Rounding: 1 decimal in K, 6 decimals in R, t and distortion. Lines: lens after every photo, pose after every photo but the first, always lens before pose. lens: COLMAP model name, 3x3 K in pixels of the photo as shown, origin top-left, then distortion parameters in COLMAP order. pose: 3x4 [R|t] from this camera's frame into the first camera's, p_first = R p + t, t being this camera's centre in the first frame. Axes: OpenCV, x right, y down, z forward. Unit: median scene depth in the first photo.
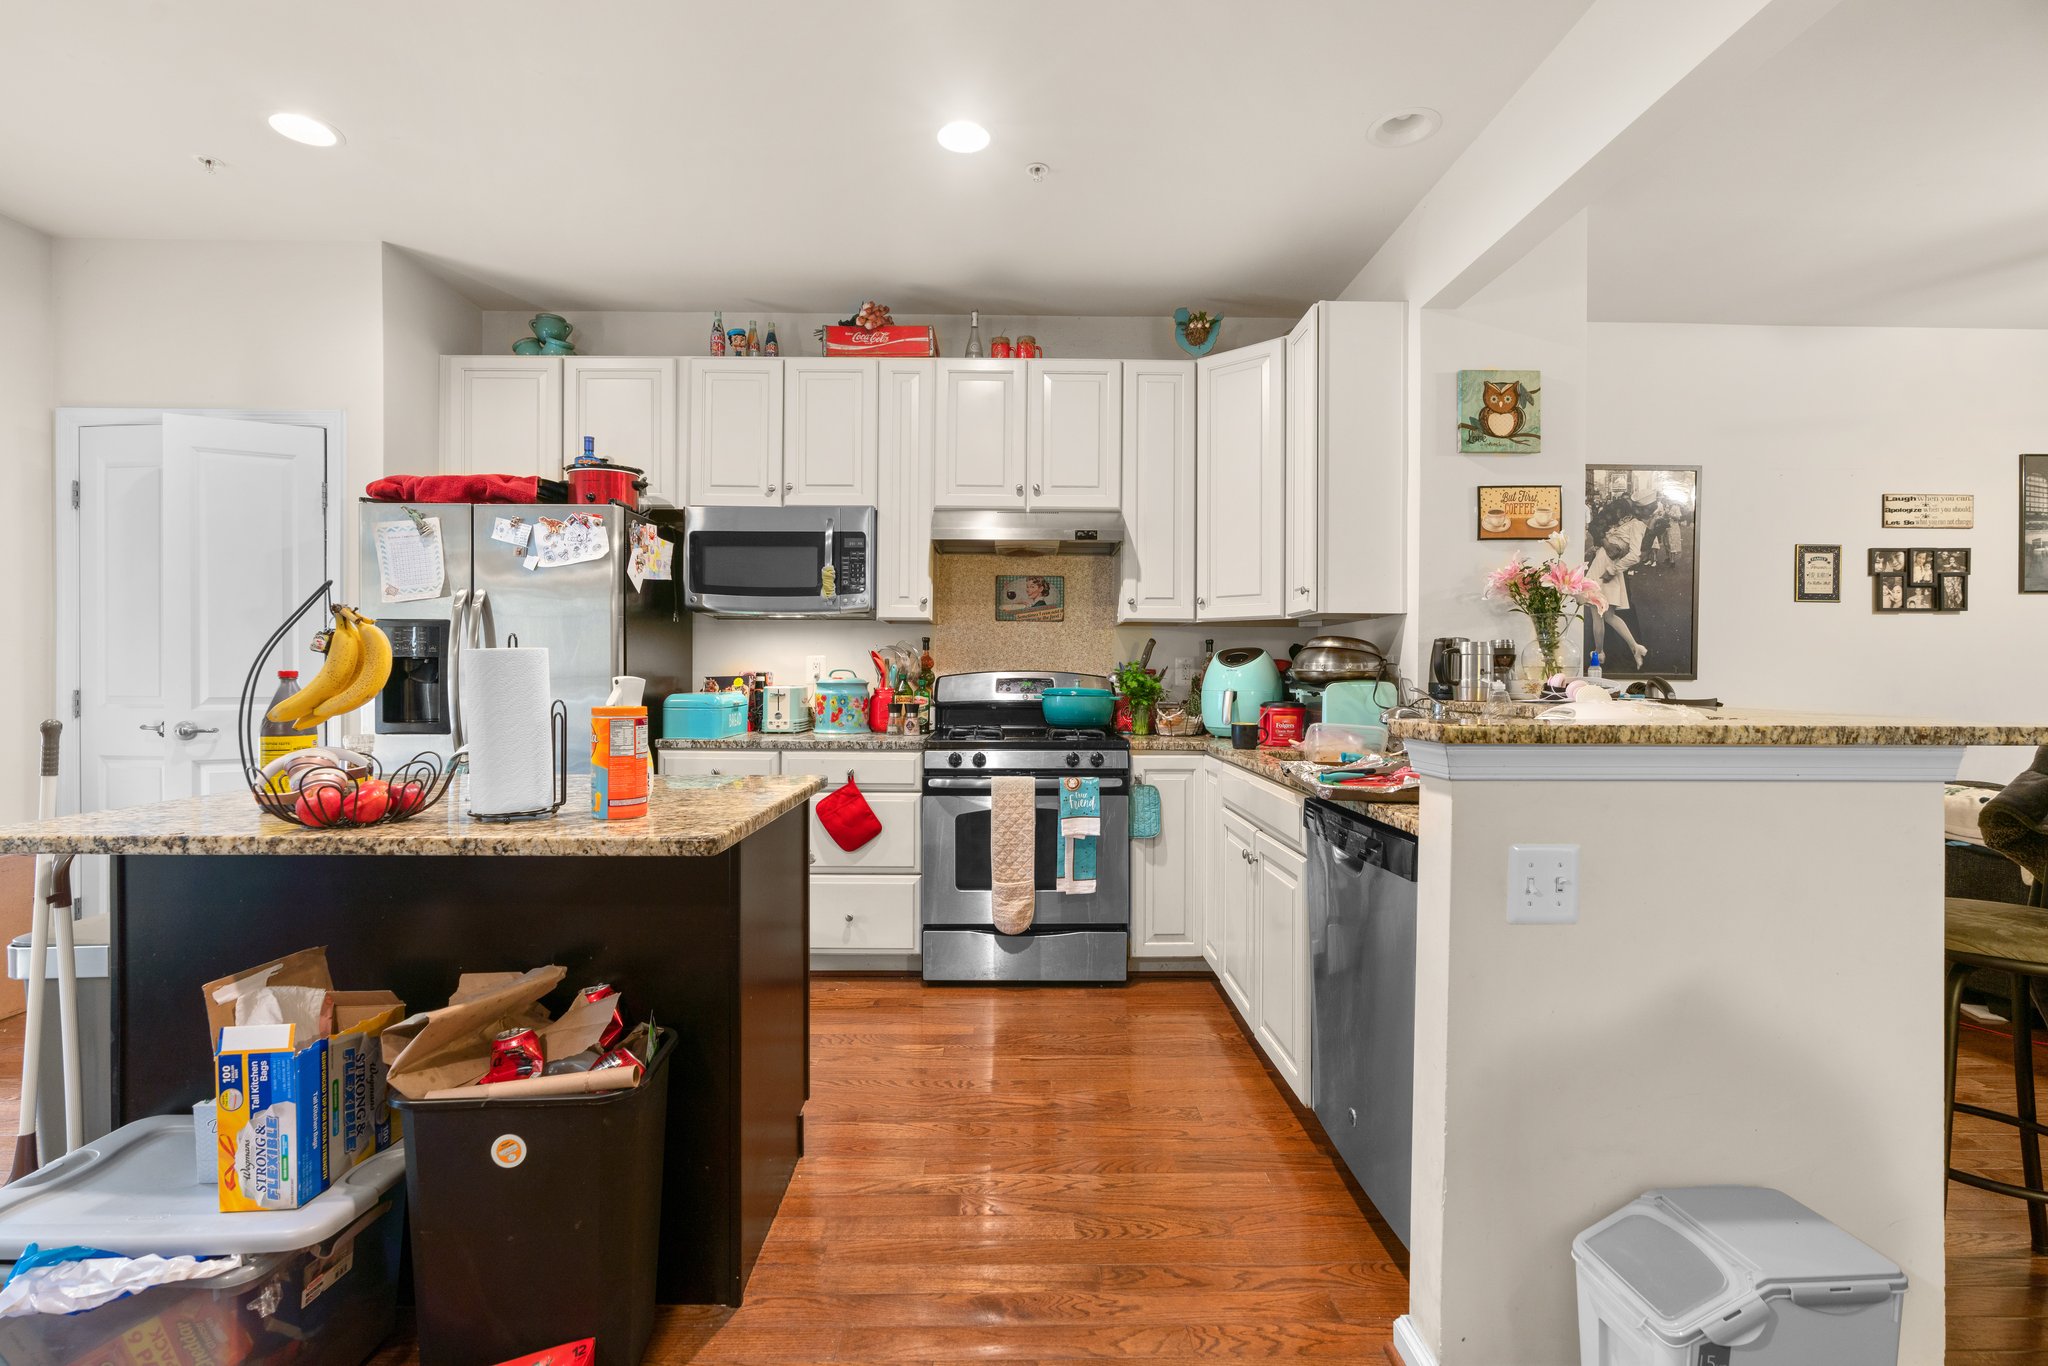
lens RADIAL K [[938.3, 0, 1024.1], [0, 938.3, 674.6], [0, 0, 1]] dist [-0.014293, 0.007164]
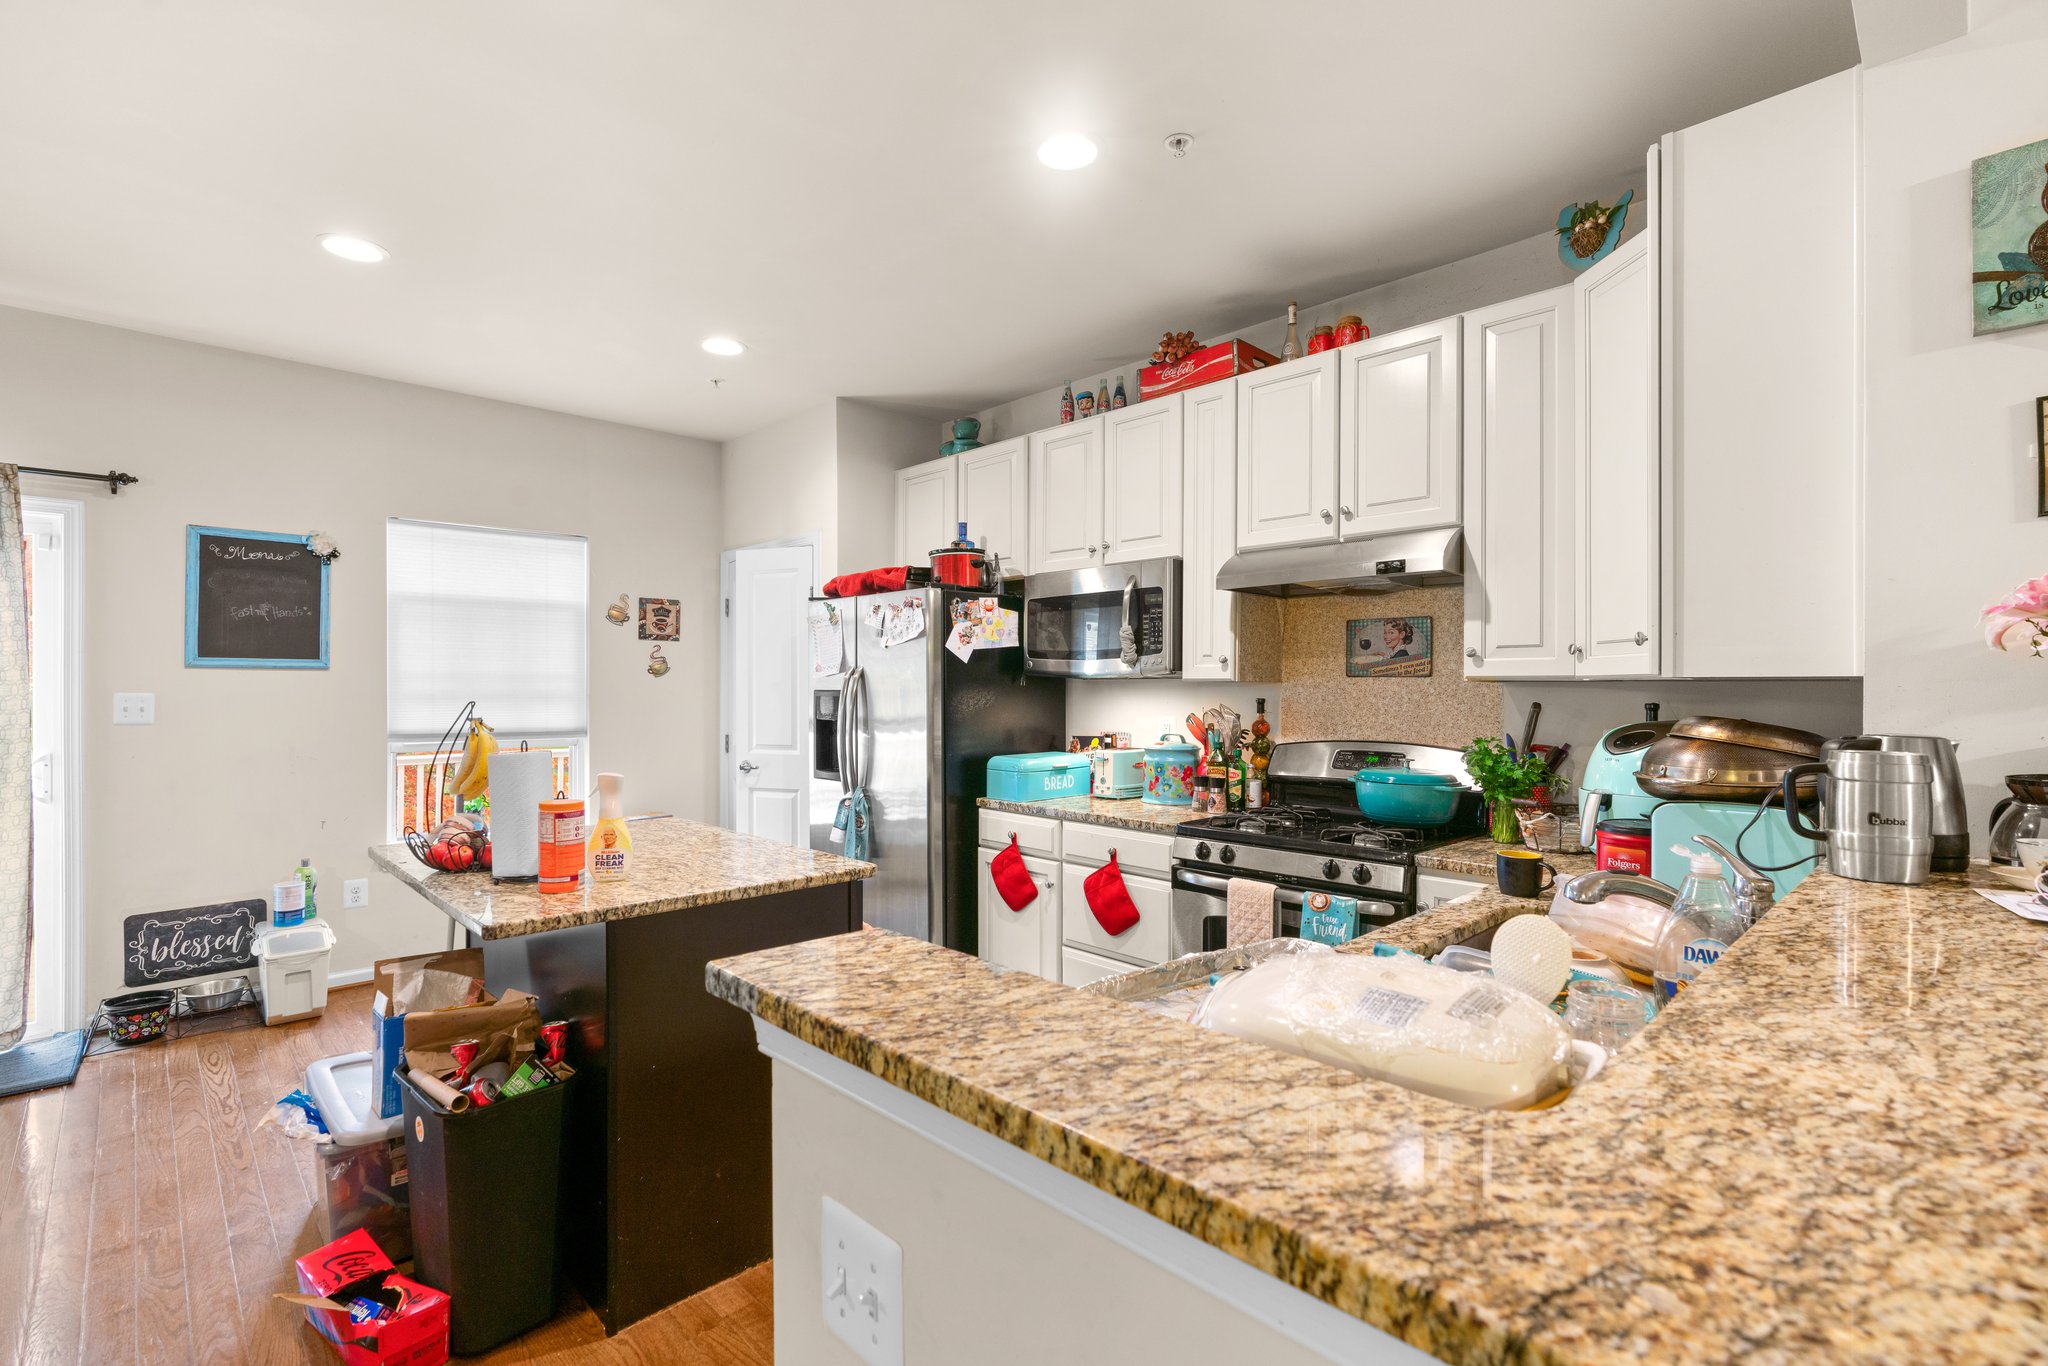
lens RADIAL K [[938.3, 0, 1026.3], [0, 938.3, 693.4], [0, 0, 1]] dist [-0.014293, 0.007164]
pose [[0.686391, 0.000183, -0.727233, 0.396431], [0.000293, 1.000000, 0.000528, -0.047951], [0.727233, -0.000576, 0.686390, 0.273125]]
